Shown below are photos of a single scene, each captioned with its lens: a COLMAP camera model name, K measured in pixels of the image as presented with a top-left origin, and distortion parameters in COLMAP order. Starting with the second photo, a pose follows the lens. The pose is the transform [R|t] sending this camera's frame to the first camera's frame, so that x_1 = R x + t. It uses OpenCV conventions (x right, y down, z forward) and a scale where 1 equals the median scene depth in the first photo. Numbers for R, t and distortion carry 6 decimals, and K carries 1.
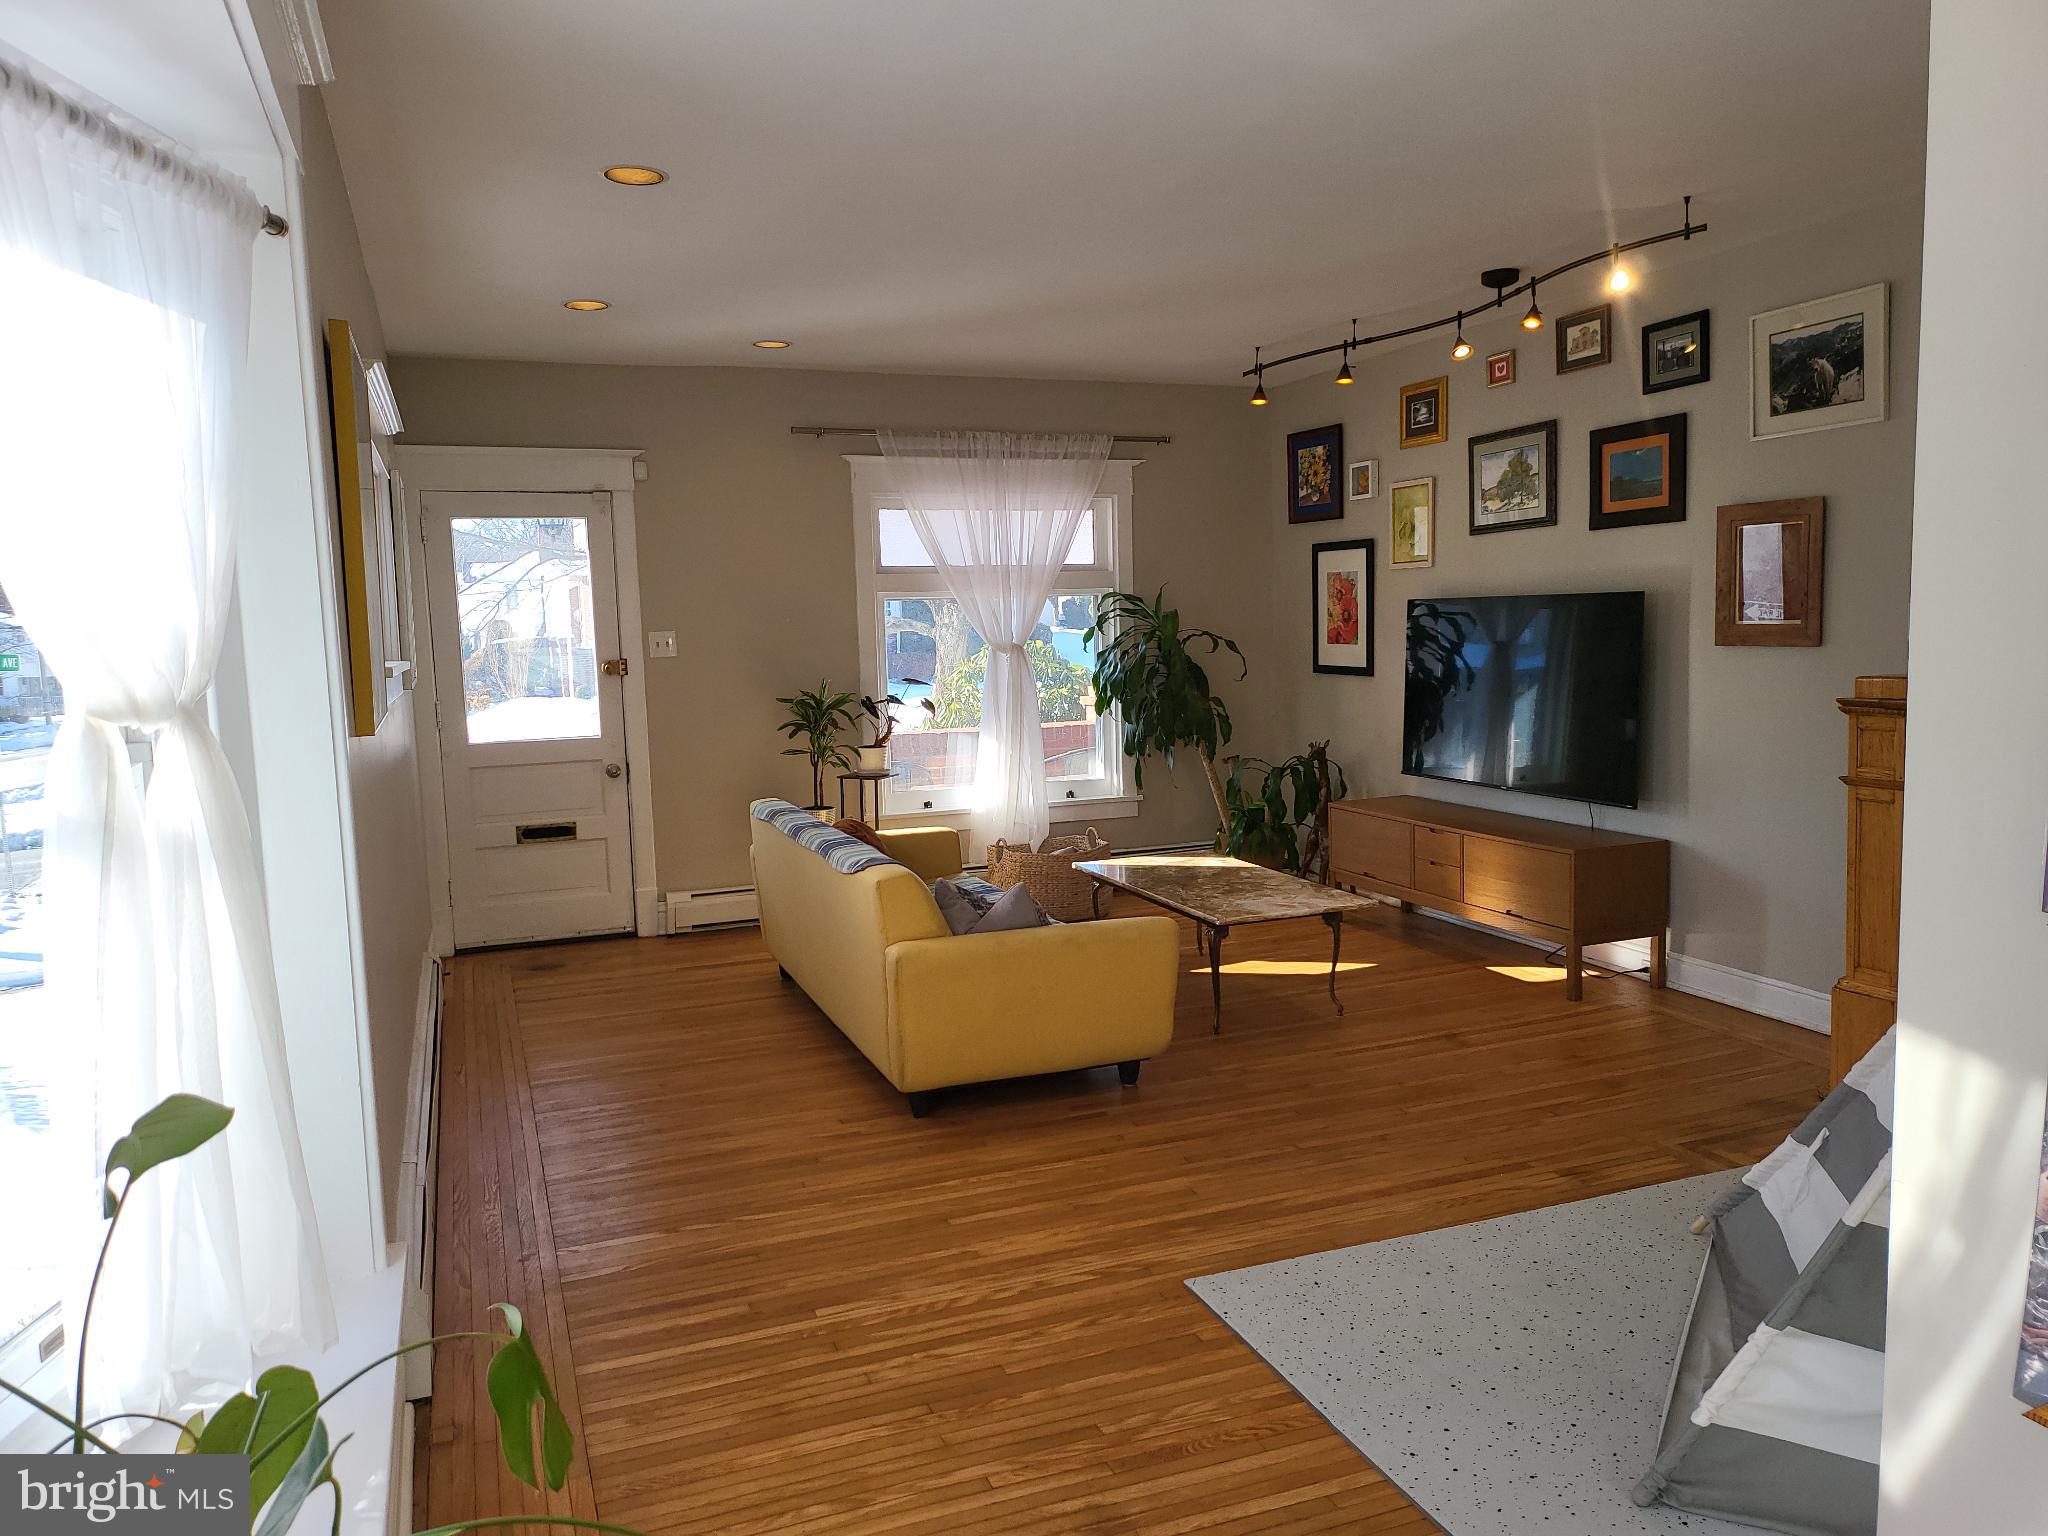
lens RADIAL K [[1450.9, 0, 1009.9], [0, 1450.9, 779.7], [0, 0, 1]] dist [0.079523, -0.063663]
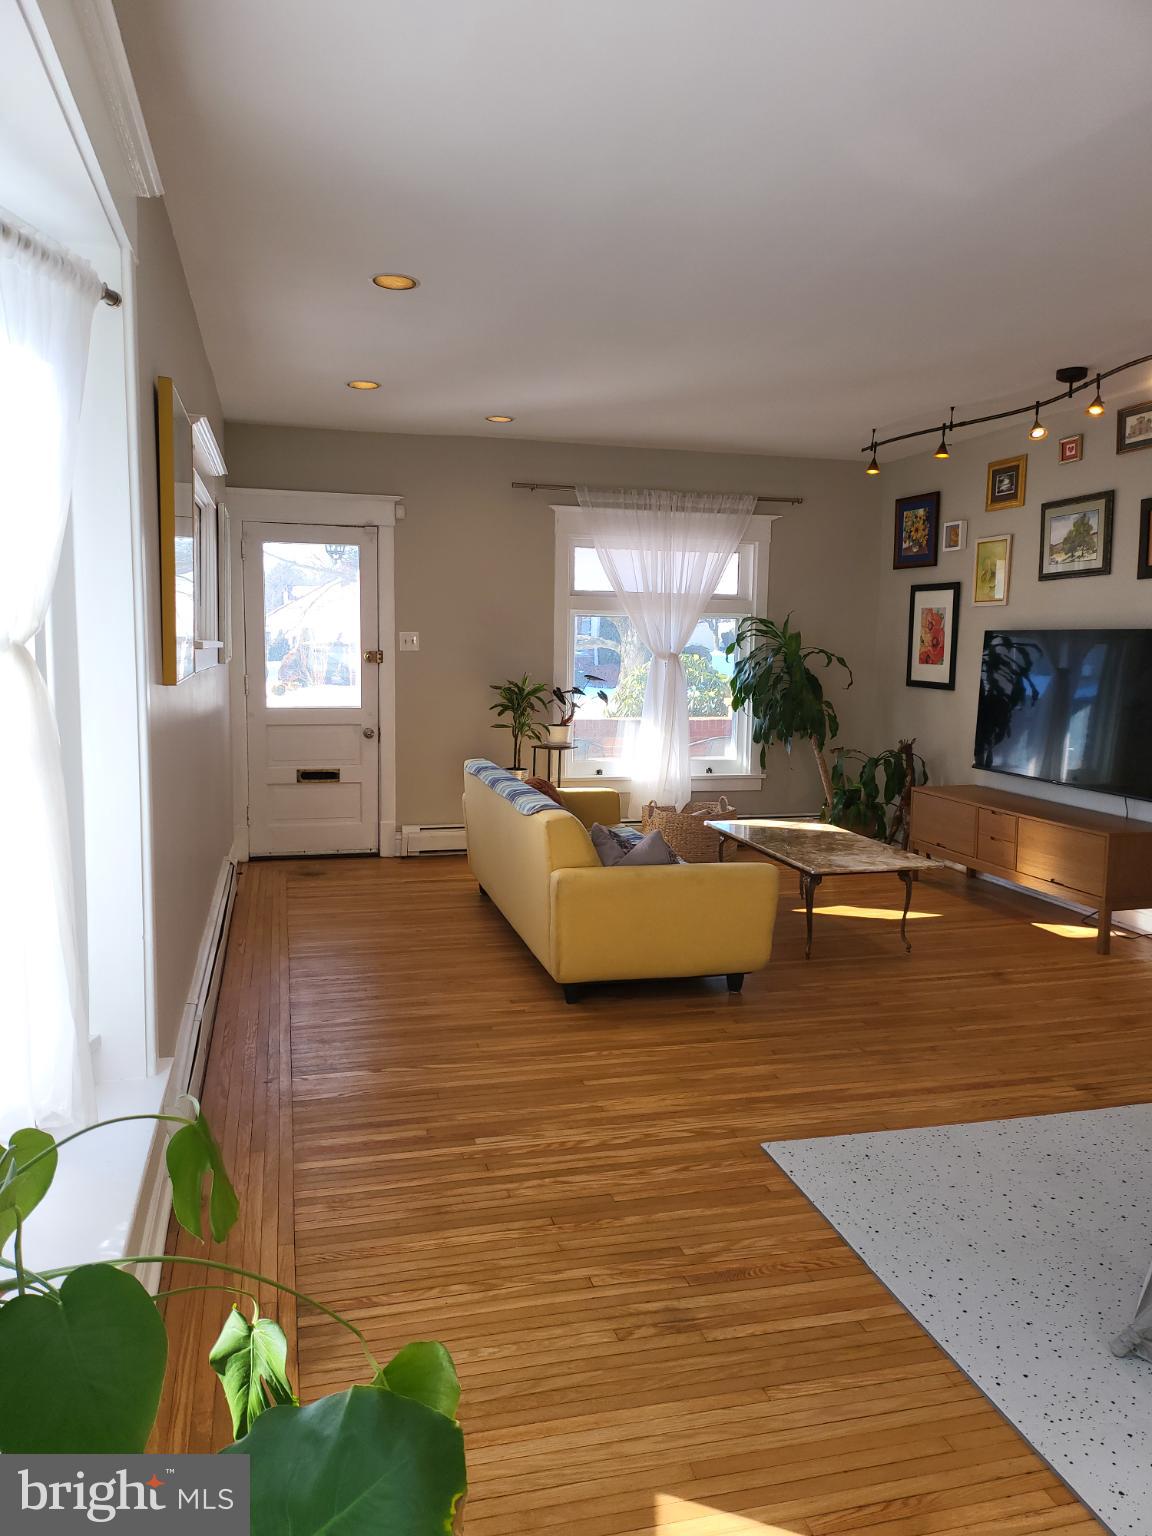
lens RADIAL K [[1088.2, 0, 561.6], [0, 1088.2, 760.1], [0, 0, 1]] dist [0.079523, -0.063663]
pose [[0.993011, 0.054733, -0.104561, 0.018482], [-0.054866, 0.998492, 0.001607, 0.010332], [0.104492, 0.004141, 0.994517, 0.016293]]
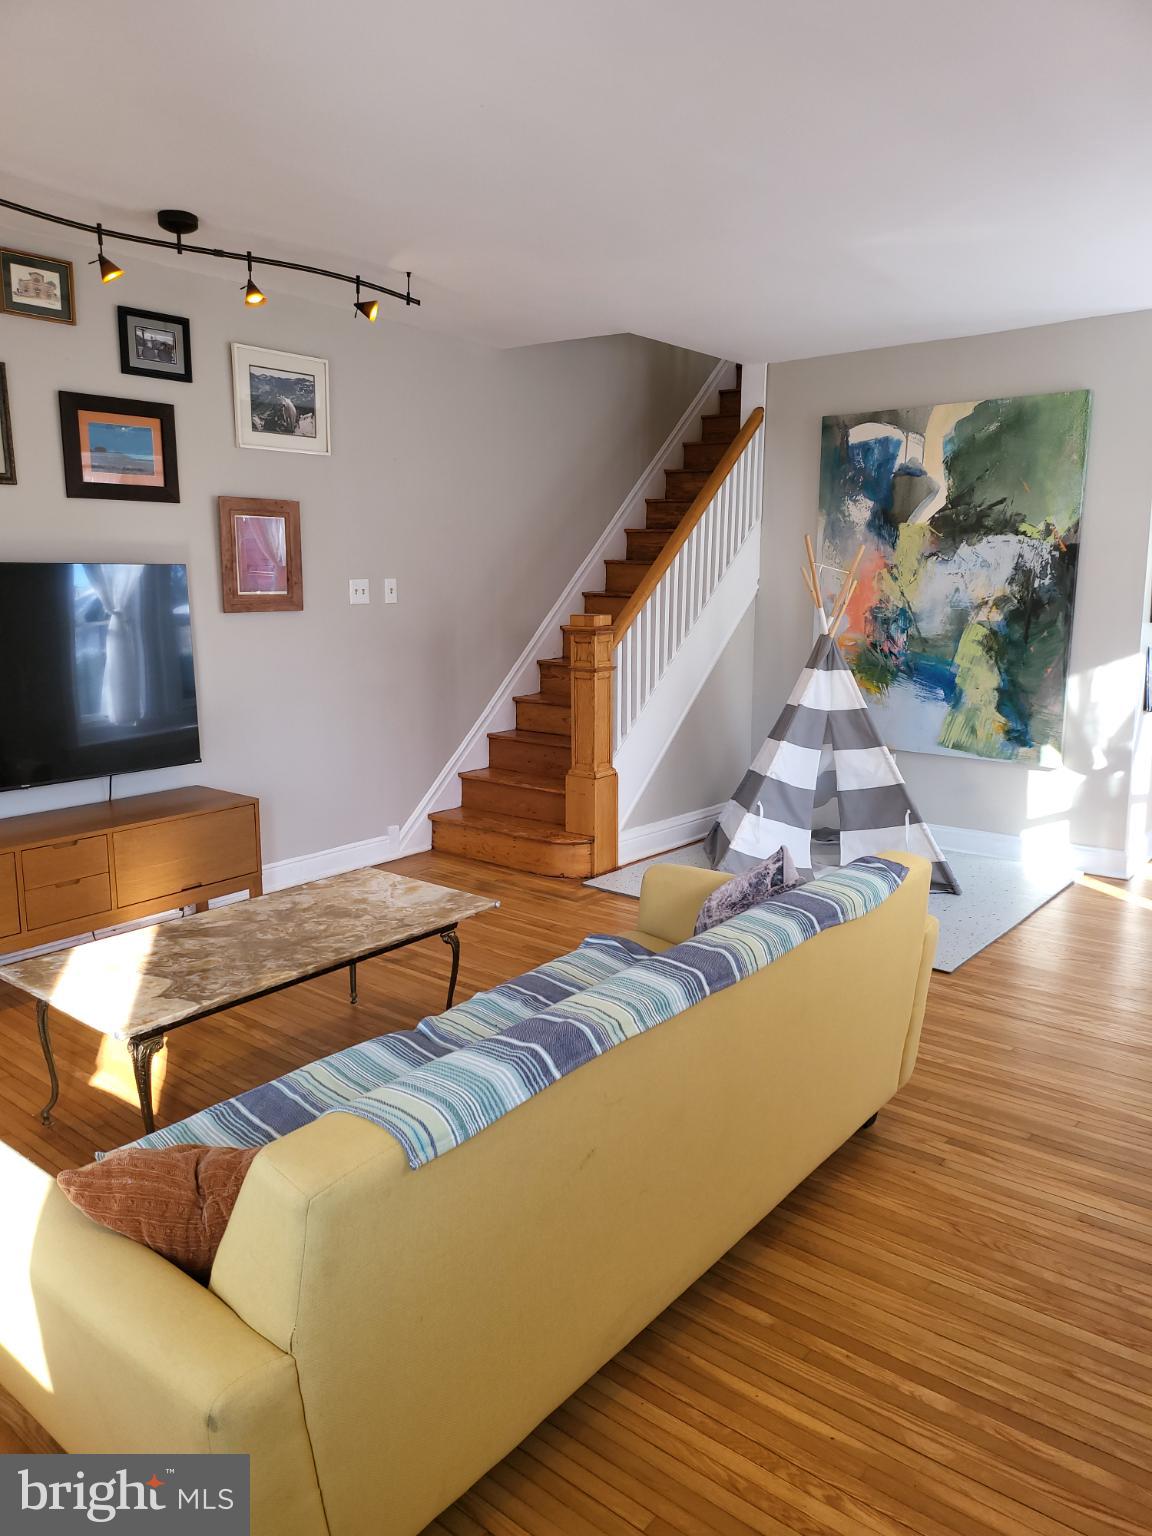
lens RADIAL K [[1088.2, 0, 560.7], [0, 1088.2, 755.1], [0, 0, 1]] dist [0.079523, -0.063663]
pose [[-0.503387, -0.113704, 0.856547, -0.454850], [0.116202, 0.973390, 0.197506, -0.126725], [-0.856212, 0.198954, -0.476779, 1.250674]]
